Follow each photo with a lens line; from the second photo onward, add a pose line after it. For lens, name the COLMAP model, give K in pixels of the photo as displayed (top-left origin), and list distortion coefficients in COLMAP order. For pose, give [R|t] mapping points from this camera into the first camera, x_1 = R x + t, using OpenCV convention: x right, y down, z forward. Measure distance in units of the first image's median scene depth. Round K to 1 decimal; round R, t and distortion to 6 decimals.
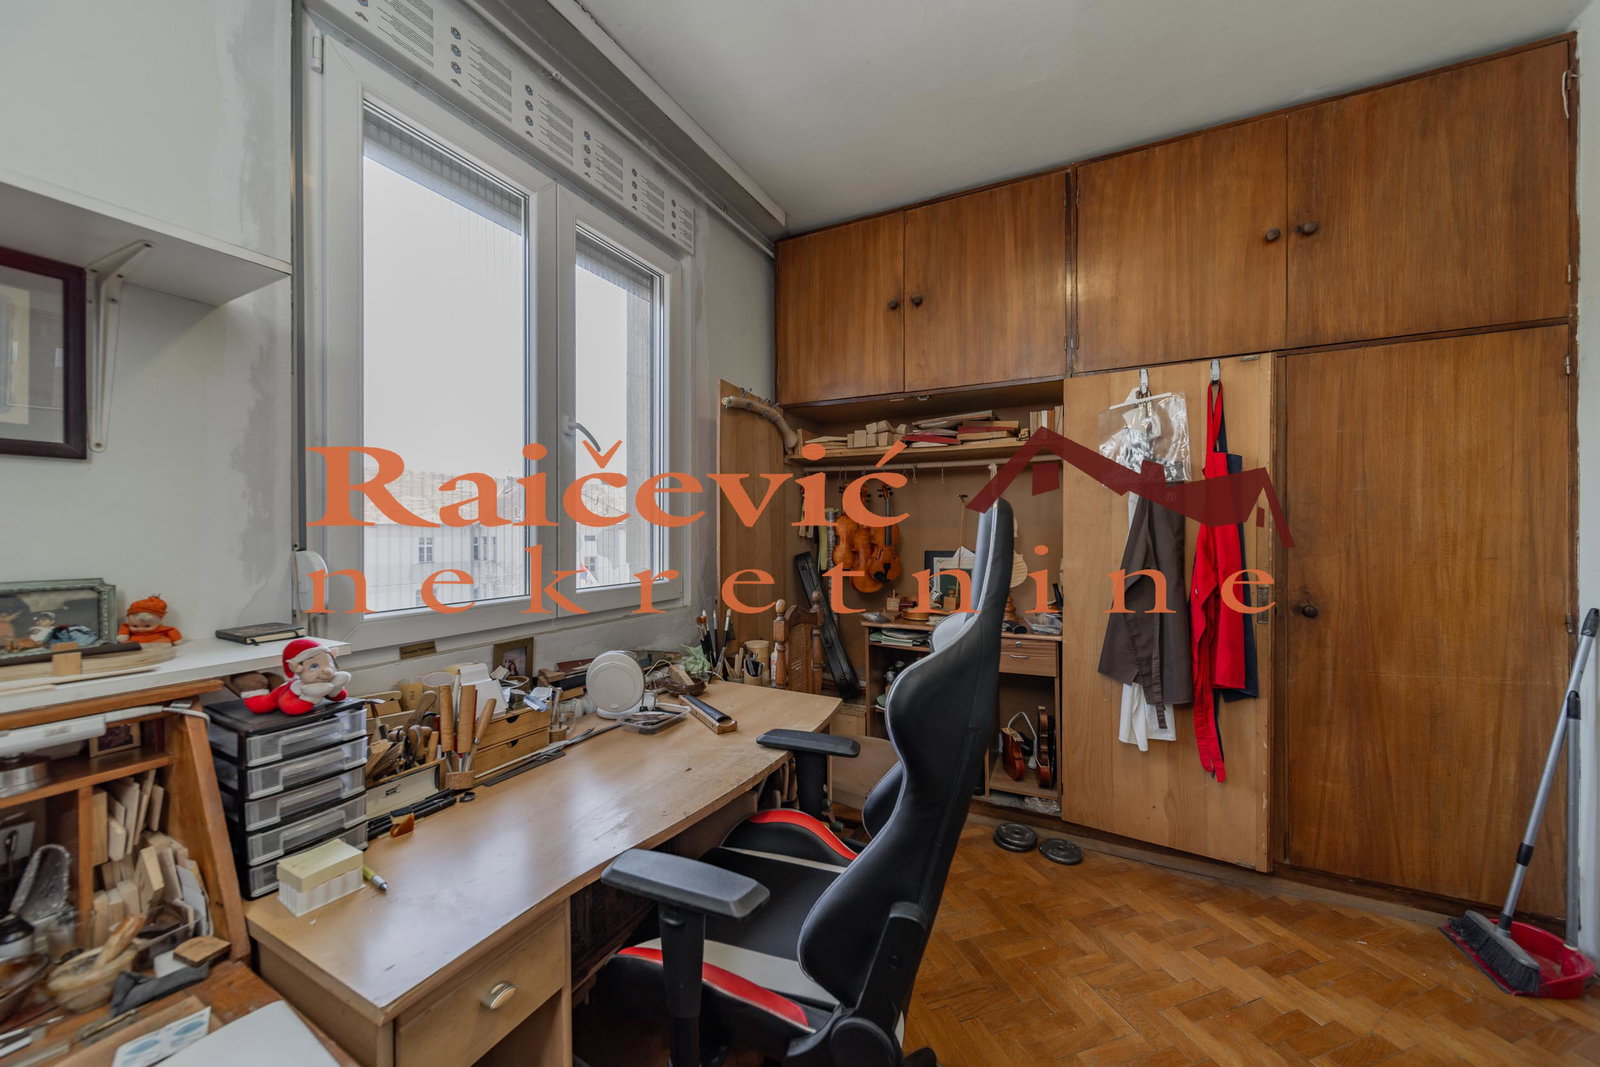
lens RADIAL K [[557.4, 0, 798.1], [0, 557.4, 527.8], [0, 0, 1]] dist [-0.000770, -0.000334]
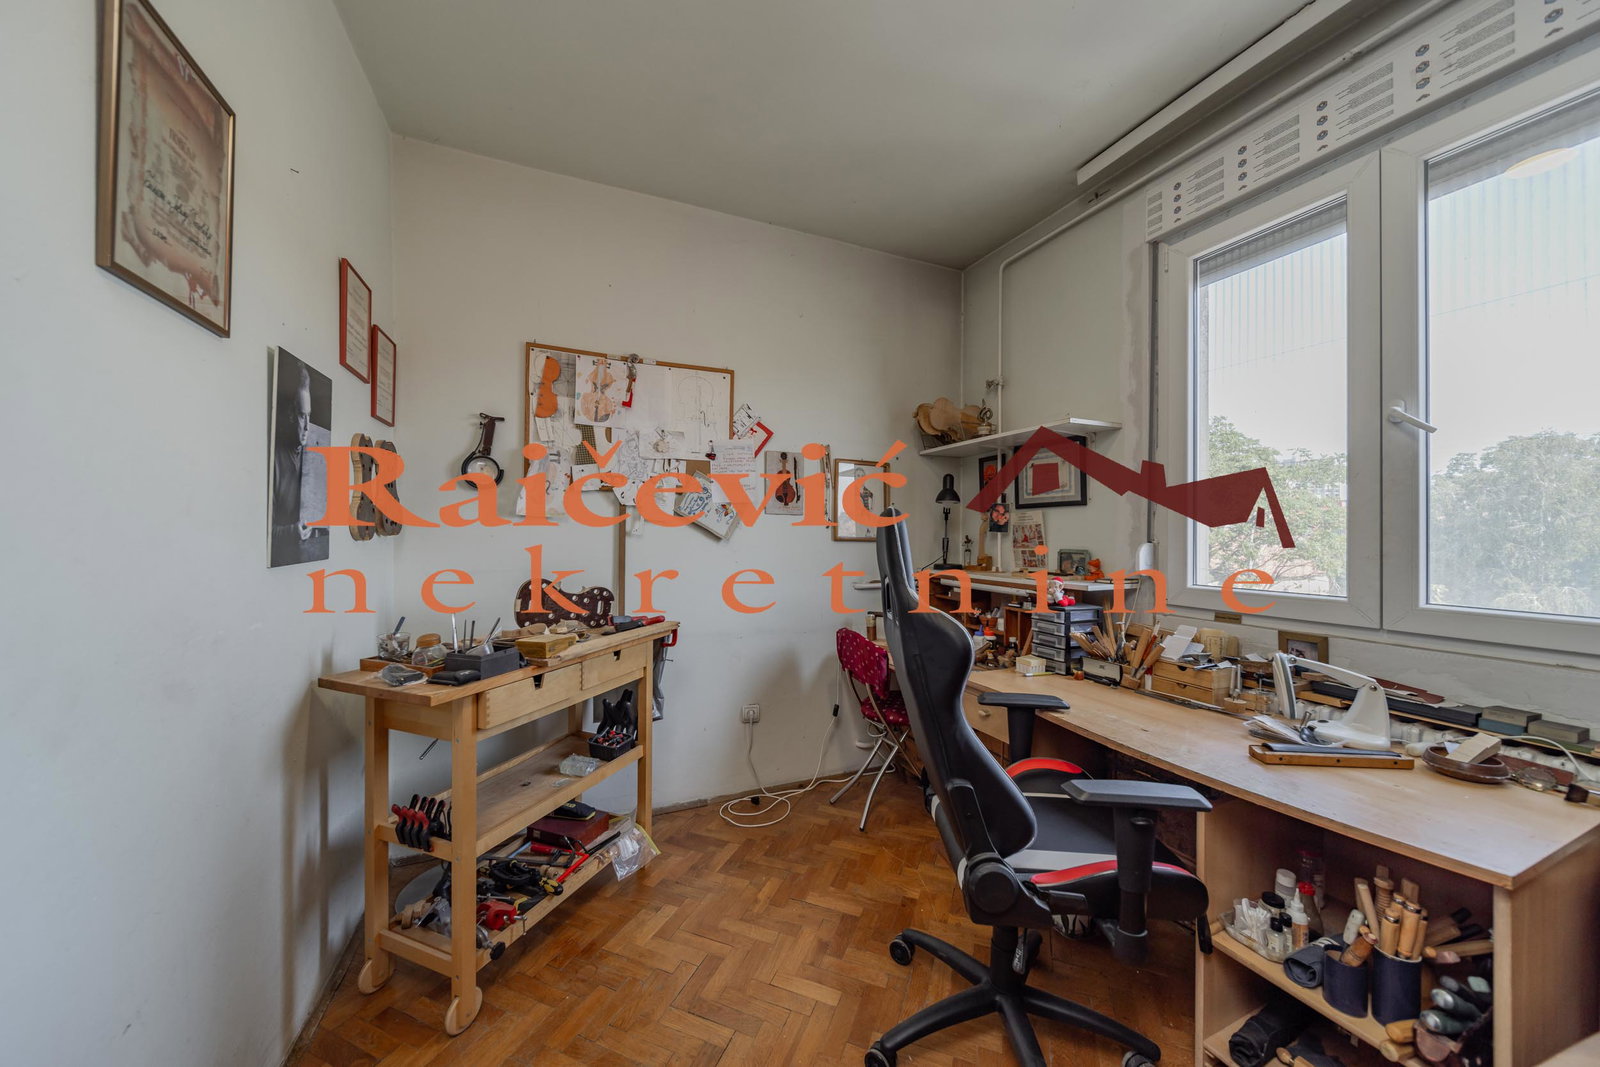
lens RADIAL K [[557.4, 0, 798.1], [0, 557.4, 527.8], [0, 0, 1]] dist [-0.000770, -0.000334]
pose [[-0.638892, -0.009372, -0.769239, 1.067746], [-0.003239, 0.999950, -0.009493, 0.010351], [0.769290, -0.003573, -0.638890, 1.048602]]
